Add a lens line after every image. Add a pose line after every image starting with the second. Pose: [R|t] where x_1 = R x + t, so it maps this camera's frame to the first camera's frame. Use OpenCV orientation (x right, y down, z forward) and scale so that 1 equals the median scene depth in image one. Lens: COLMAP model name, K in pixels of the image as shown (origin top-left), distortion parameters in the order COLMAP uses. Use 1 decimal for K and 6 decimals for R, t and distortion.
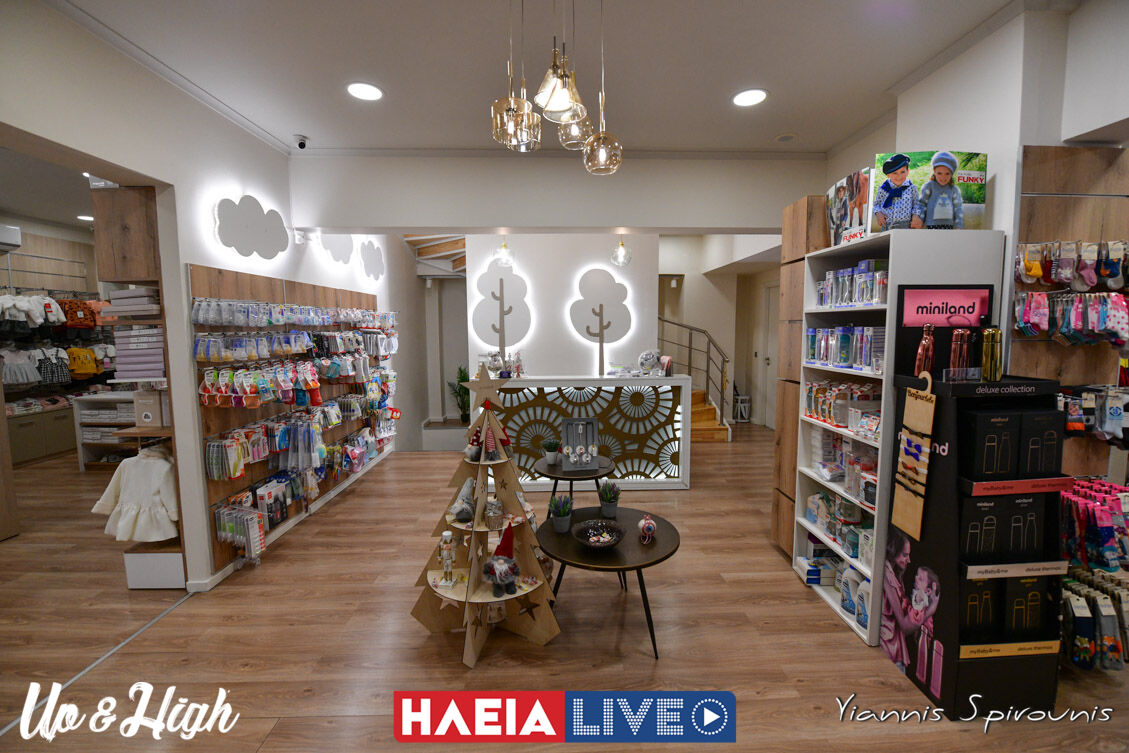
lens RADIAL K [[453.5, 0, 568.7], [0, 453.5, 367.5], [0, 0, 1]] dist [-0.020173, -0.000713]
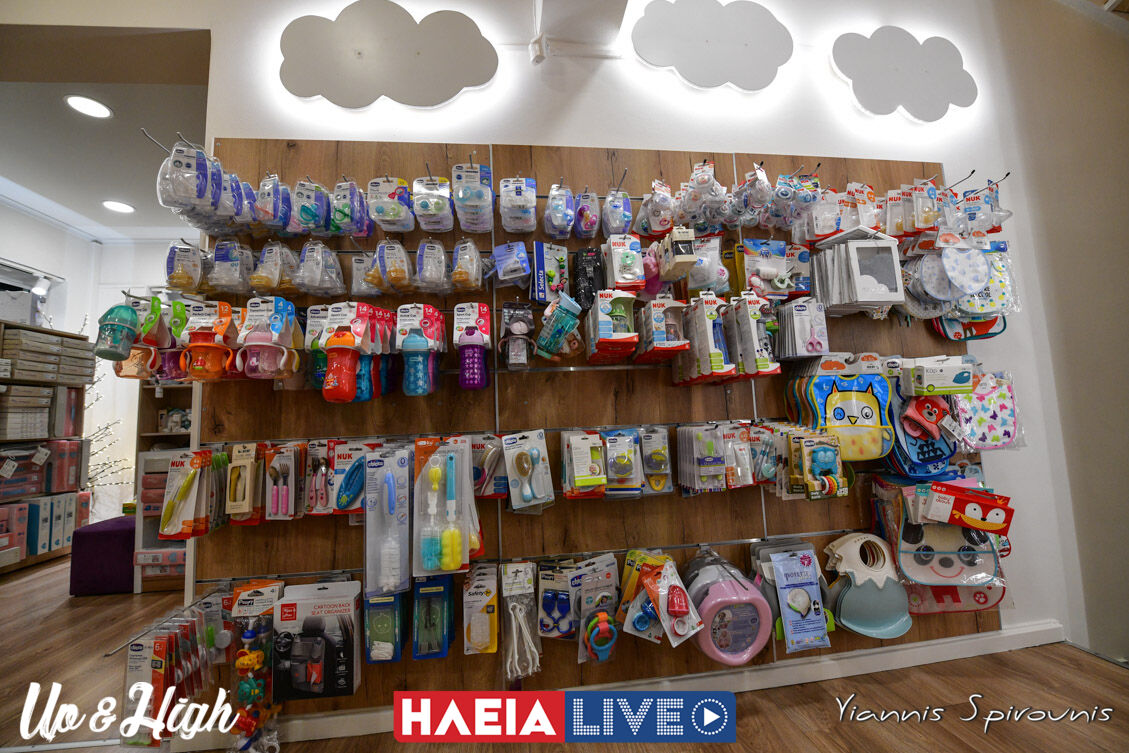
lens RADIAL K [[453.5, 0, 568.7], [0, 453.5, 367.5], [0, 0, 1]] dist [-0.020173, -0.000713]
pose [[0.085605, -0.106316, -0.990641, -0.148040], [-0.048673, 0.992657, -0.110738, 0.065752], [0.995140, 0.057698, 0.079802, 0.838433]]
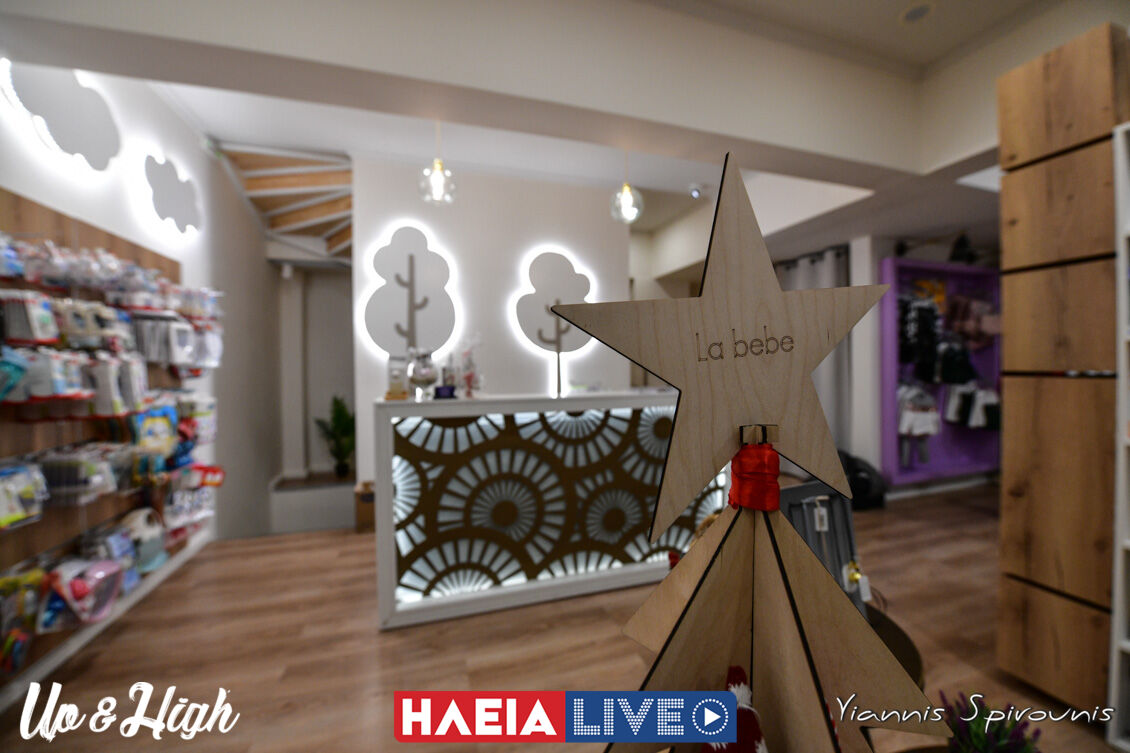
lens RADIAL K [[437.1, 0, 566.1], [0, 437.1, 369.2], [0, 0, 1]] dist [-0.020849, -0.000114]
pose [[0.962522, -0.006554, 0.271124, -0.139157], [0.027642, 0.996872, -0.074037, 0.029932], [-0.269791, 0.078757, 0.959693, 0.459413]]
